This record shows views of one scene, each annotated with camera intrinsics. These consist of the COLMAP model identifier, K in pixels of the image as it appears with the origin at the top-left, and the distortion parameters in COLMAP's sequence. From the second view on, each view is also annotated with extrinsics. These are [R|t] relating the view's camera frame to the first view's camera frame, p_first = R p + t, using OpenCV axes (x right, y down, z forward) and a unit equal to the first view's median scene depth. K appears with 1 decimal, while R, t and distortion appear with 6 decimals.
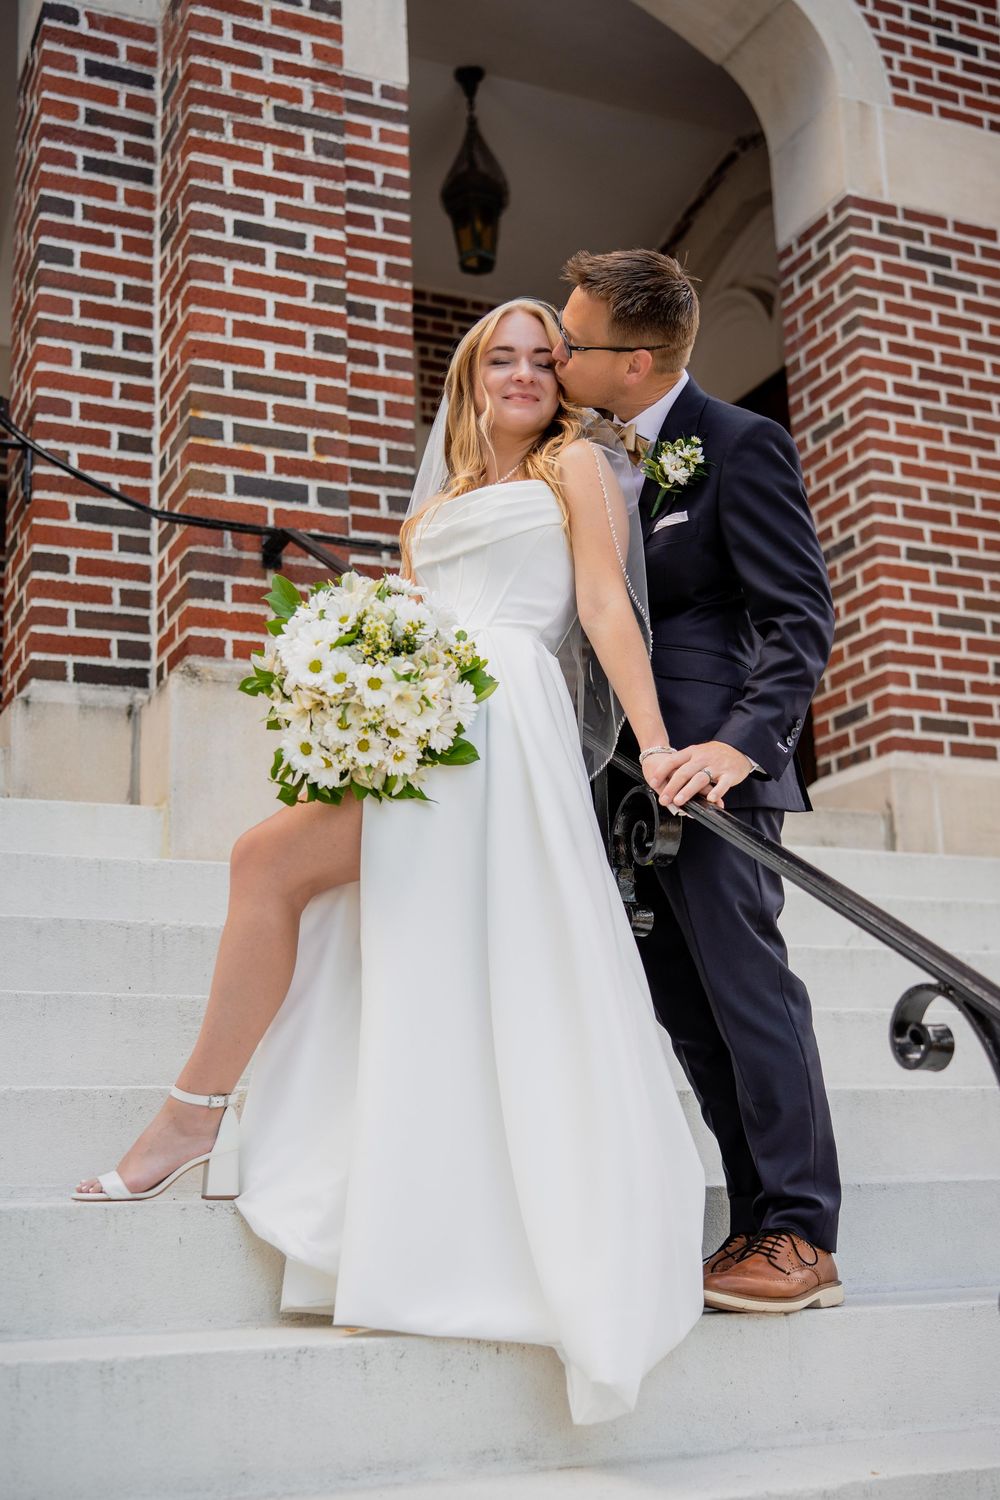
lens RADIAL K [[1843.4, 0, 524.3], [0, 1843.4, 773.3], [0, 0, 1]] dist [-0.026172, 0.120191]
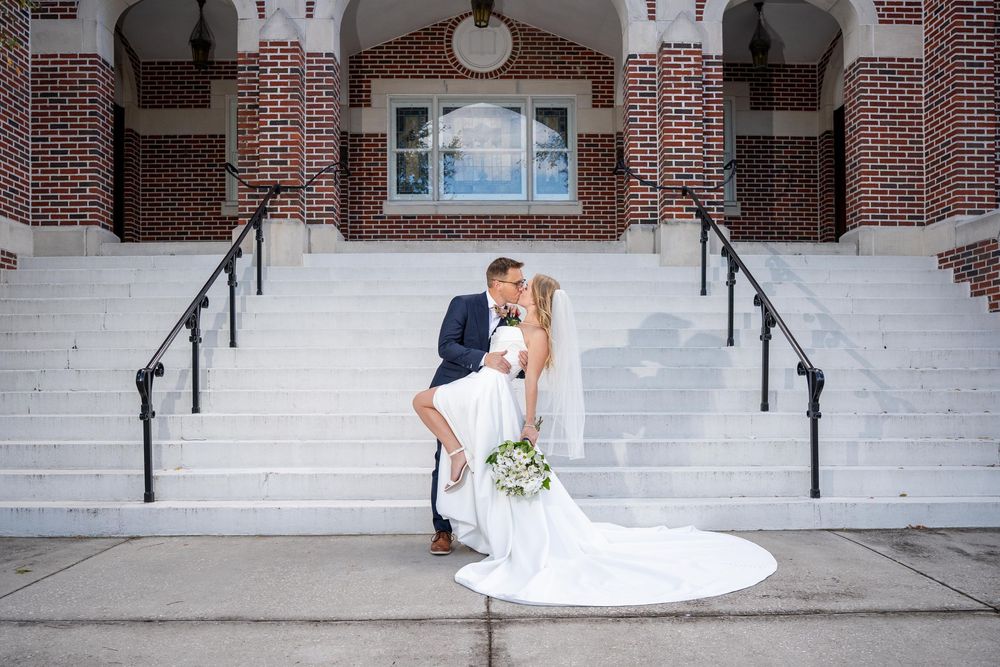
lens RADIAL K [[842.2, 0, 503.6], [0, 842.2, 381.2], [0, 0, 1]] dist [-0.072473, 0.055199]
pose [[0.913979, 0.029930, -0.404657, 0.271907], [0.063169, 0.974621, 0.214765, -0.130799], [0.400815, -0.221852, 0.888892, -0.972632]]
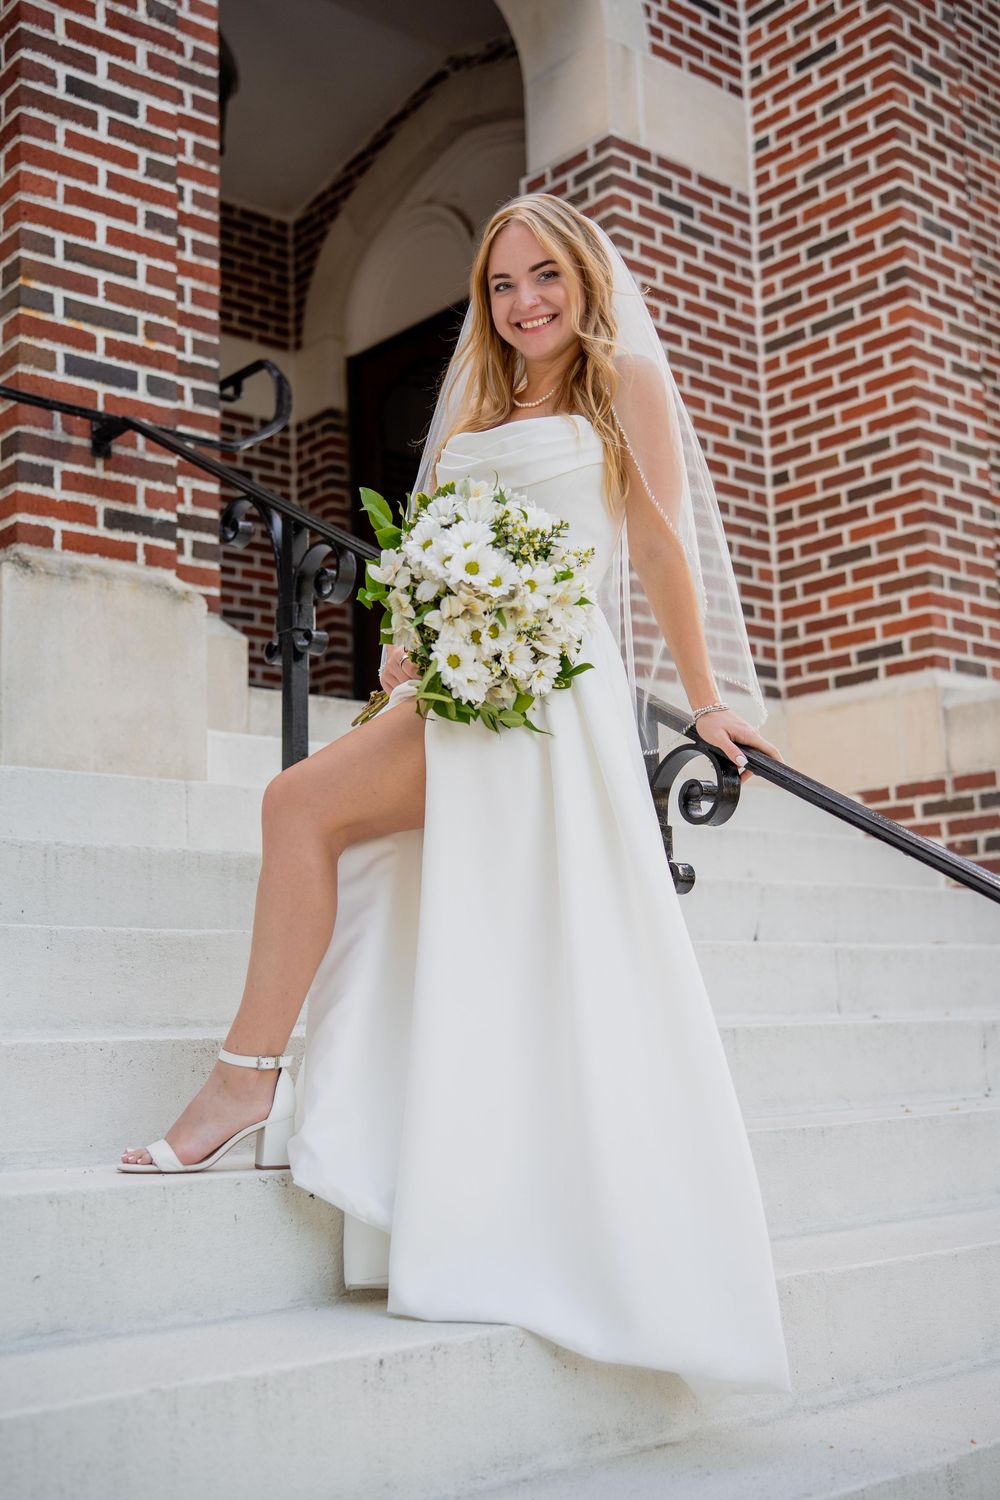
lens RADIAL K [[1726.0, 0, 500.0], [0, 1726.0, 750.0], [0, 0, 1]] dist [-0.048116, 0.185029]
pose [[0.963149, 0.048067, 0.264640, -0.160485], [-0.063229, 0.996792, 0.049073, -0.016556], [-0.261433, -0.063997, 0.963098, 0.079865]]
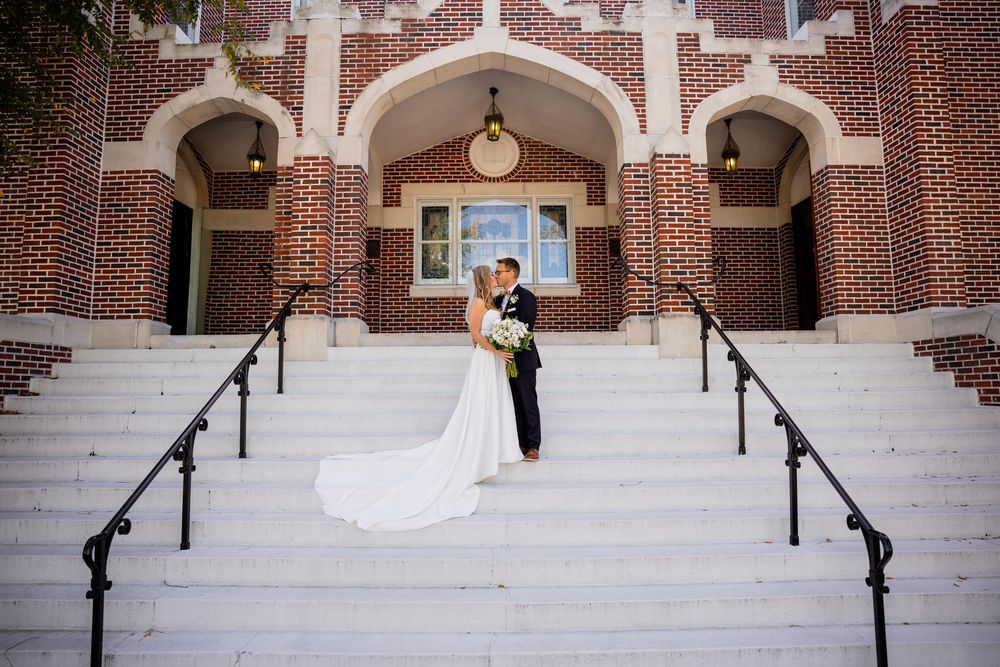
lens RADIAL K [[608.5, 0, 498.4], [0, 608.5, 324.6], [0, 0, 1]] dist [-0.106861, 0.058827]
pose [[0.903571, -0.015841, -0.428146, 0.097354], [0.070721, 0.991123, 0.112581, -0.222210], [0.422561, -0.132004, 0.896670, -0.555905]]
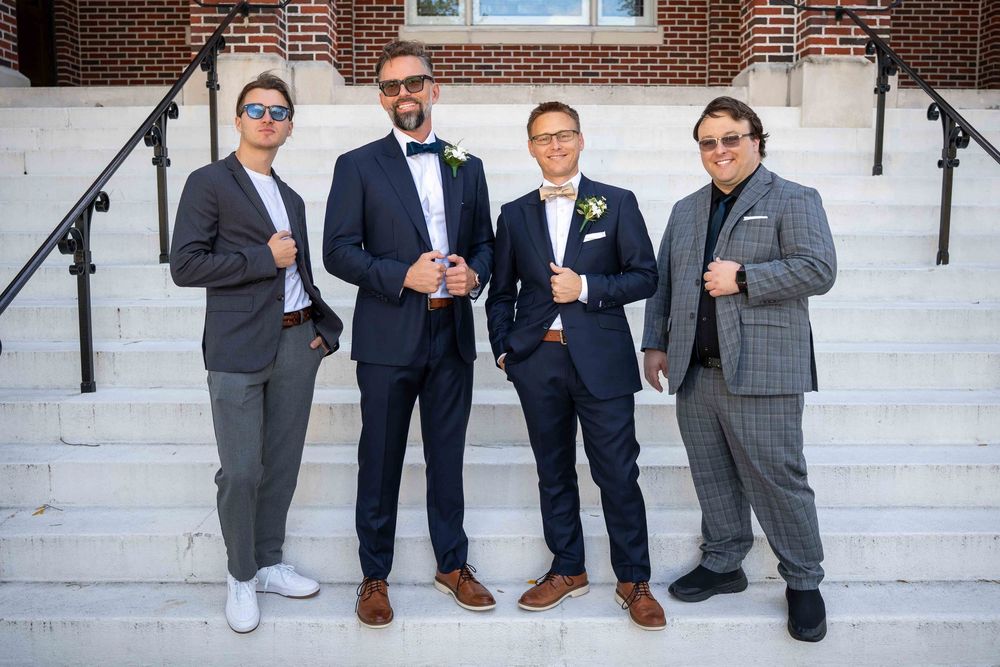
lens RADIAL K [[871.1, 0, 505.5], [0, 871.1, 306.9], [0, 0, 1]] dist [-0.059981, 0.062989]
pose [[0.903606, 0.080535, -0.420726, -0.002131], [0.062062, 0.947192, 0.314604, -0.138602], [0.423845, -0.310389, 0.850890, -0.519821]]
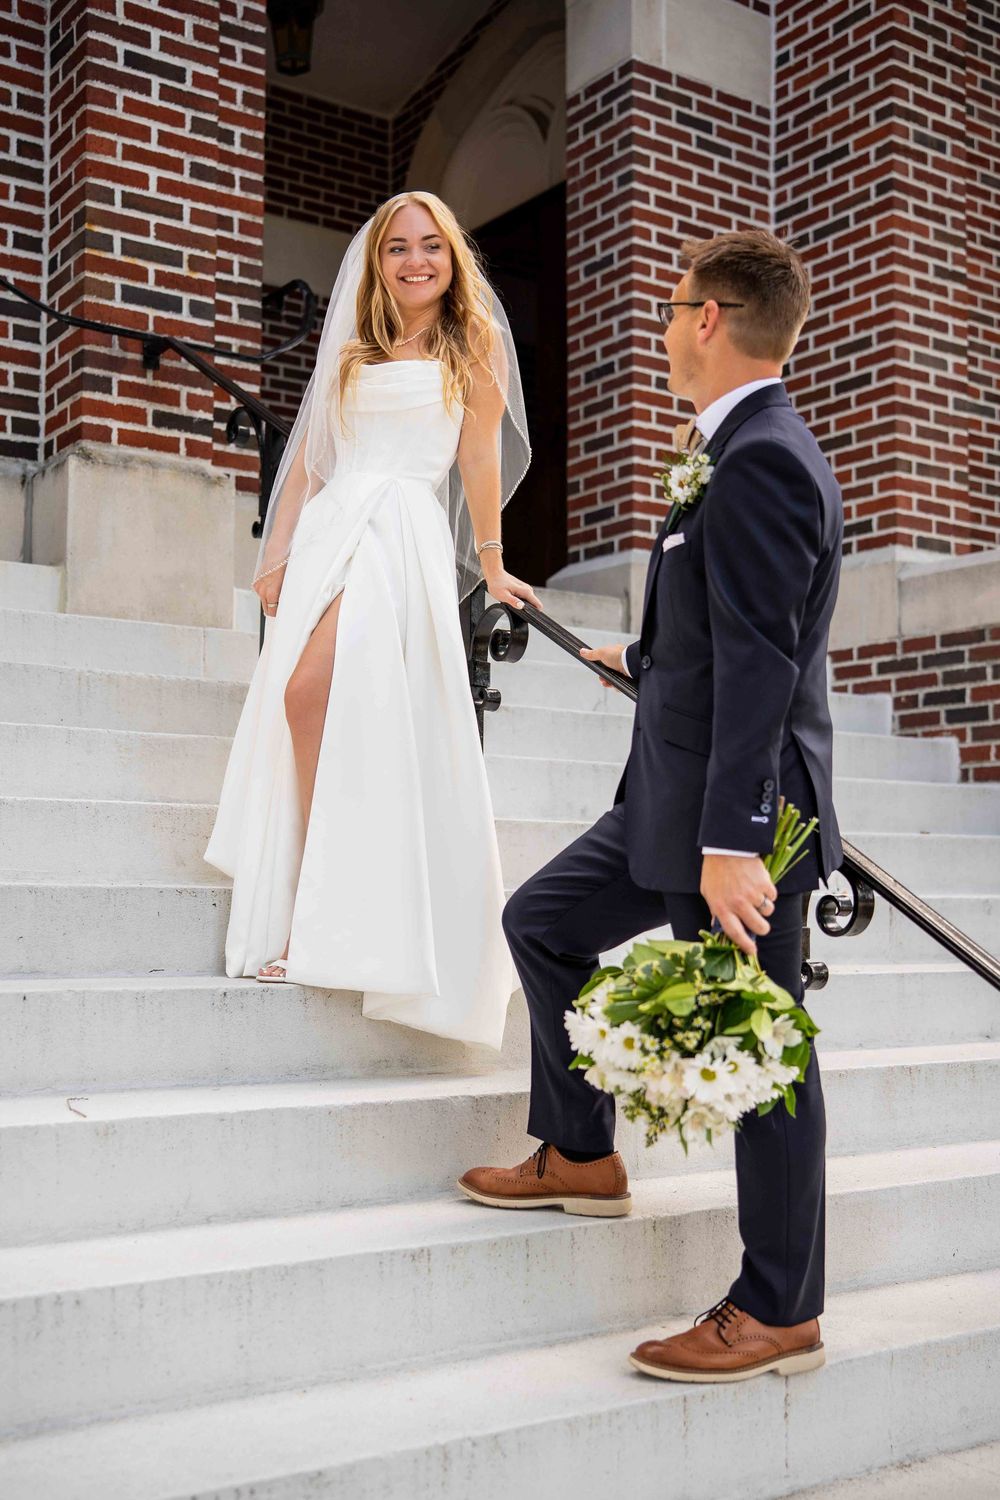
lens RADIAL K [[1737.5, 0, 493.6], [0, 1737.5, 790.5], [0, 0, 1]] dist [-0.069049, 0.229785]
pose [[0.985686, 0.048949, 0.161327, -0.082591], [-0.074862, 0.984486, 0.158689, -0.035285], [-0.151056, -0.168495, 0.974059, -0.162017]]
